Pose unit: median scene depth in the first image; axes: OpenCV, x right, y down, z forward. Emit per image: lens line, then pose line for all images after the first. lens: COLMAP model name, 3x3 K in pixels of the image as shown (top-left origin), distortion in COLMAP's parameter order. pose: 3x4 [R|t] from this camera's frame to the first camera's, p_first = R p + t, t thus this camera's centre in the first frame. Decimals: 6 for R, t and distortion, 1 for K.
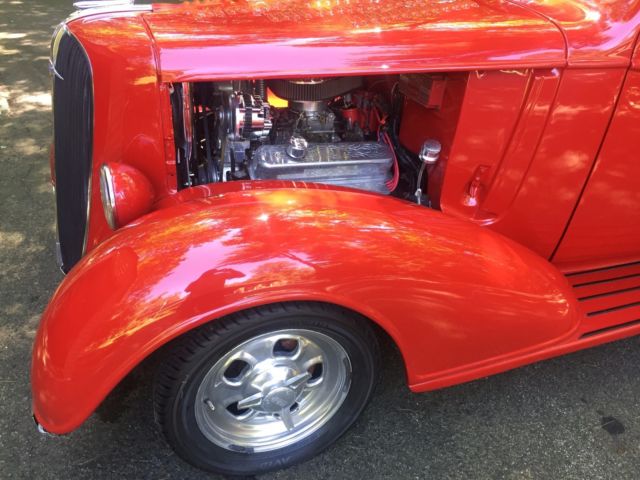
lens RADIAL K [[528.2, 0, 323.1], [0, 528.2, 237.8], [0, 0, 1]] dist [0.040115, -0.042616]
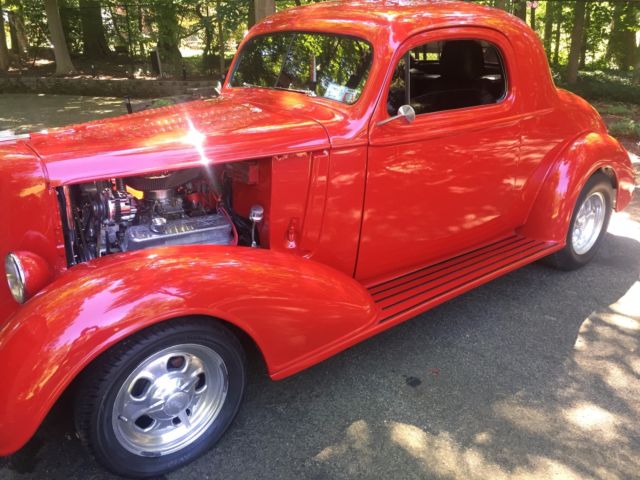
lens RADIAL K [[528.2, 0, 314.7], [0, 528.2, 237.1], [0, 0, 1]] dist [0.040115, -0.042616]
pose [[0.947734, -0.142112, 0.285666, -0.066811], [0.188553, 0.971722, -0.142142, 0.134705], [-0.257388, 0.188576, 0.947729, -0.386845]]
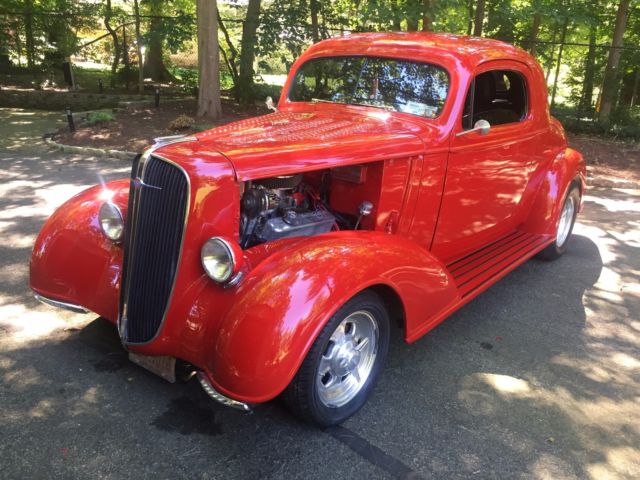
lens RADIAL K [[528.2, 0, 303.6], [0, 528.2, 234.2], [0, 0, 1]] dist [0.040115, -0.042616]
pose [[0.868947, -0.143874, 0.473530, -0.808463], [0.235082, 0.961969, -0.139109, 0.108153], [-0.435507, 0.232197, 0.869723, -0.367380]]
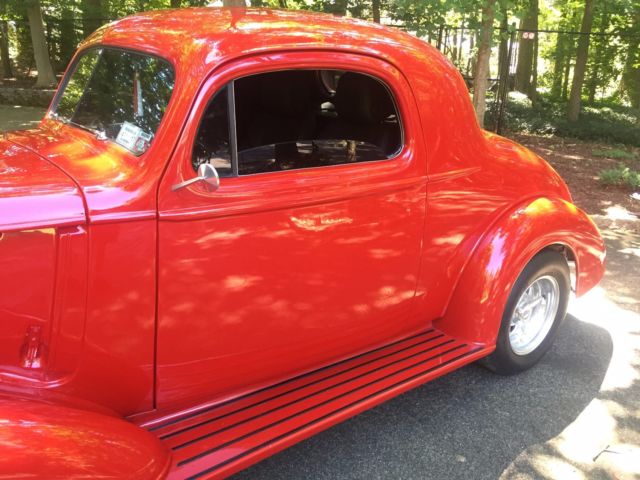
lens RADIAL K [[528.2, 0, 314.3], [0, 528.2, 226.0], [0, 0, 1]] dist [0.040115, -0.042616]
pose [[0.959980, -0.076587, 0.269392, 0.554253], [0.133992, 0.970250, -0.201647, -0.046251], [-0.245934, 0.229673, 0.941683, -0.067639]]
